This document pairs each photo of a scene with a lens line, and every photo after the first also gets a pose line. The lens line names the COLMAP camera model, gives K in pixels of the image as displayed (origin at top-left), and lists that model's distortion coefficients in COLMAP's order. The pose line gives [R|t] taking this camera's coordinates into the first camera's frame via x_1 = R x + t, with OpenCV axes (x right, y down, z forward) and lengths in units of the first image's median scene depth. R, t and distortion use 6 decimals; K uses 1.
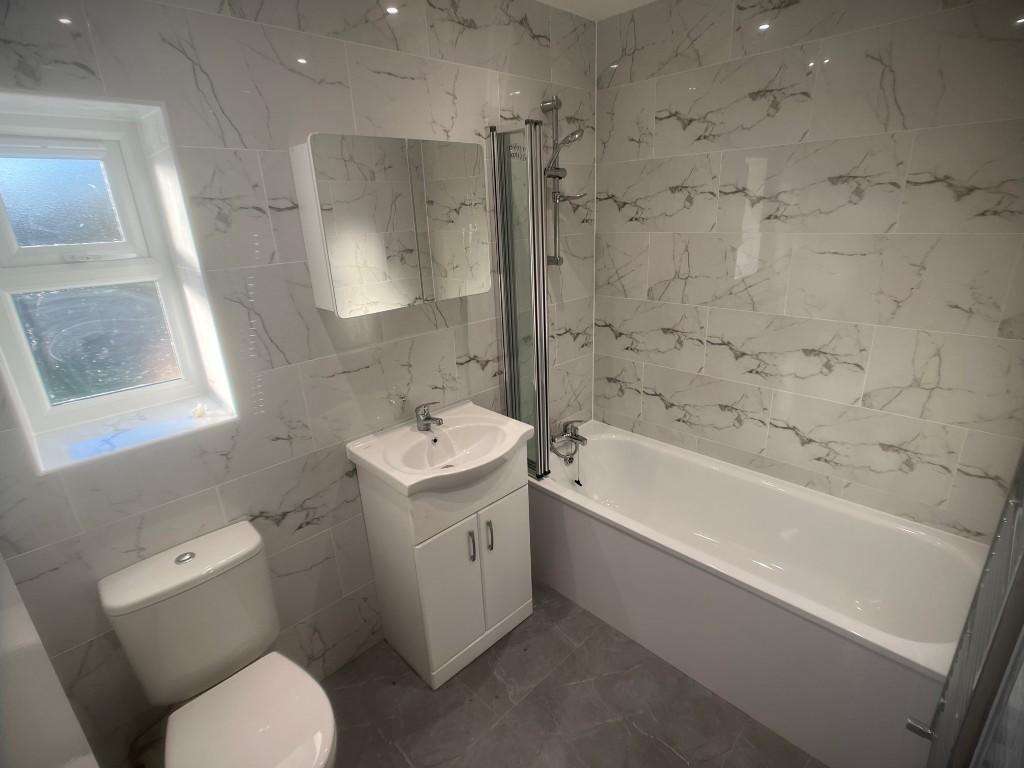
lens RADIAL K [[501.0, 0, 511.8], [0, 501.0, 386.6], [0, 0, 1]] dist [-0.000925, -0.000826]
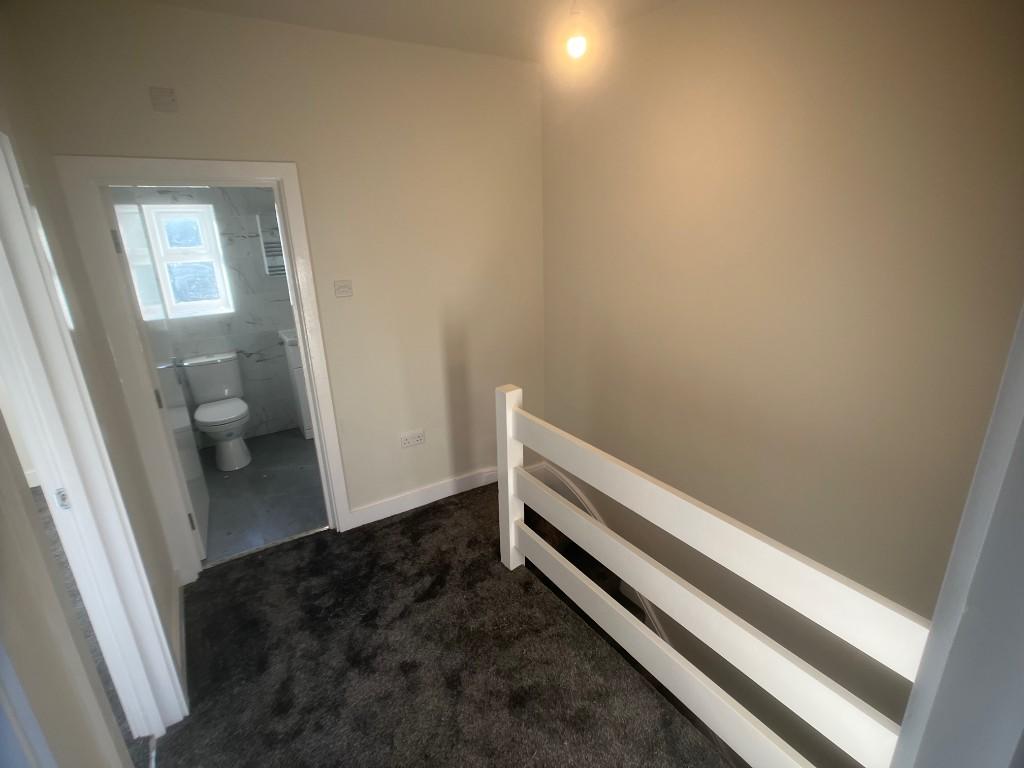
lens RADIAL K [[501.0, 0, 513.6], [0, 501.0, 383.4], [0, 0, 1]] dist [-0.000925, -0.000826]
pose [[0.981225, 0.079881, -0.175545, 1.471571], [-0.082336, 0.996582, -0.006737, 0.345041], [0.174407, 0.021064, 0.984448, -1.427778]]
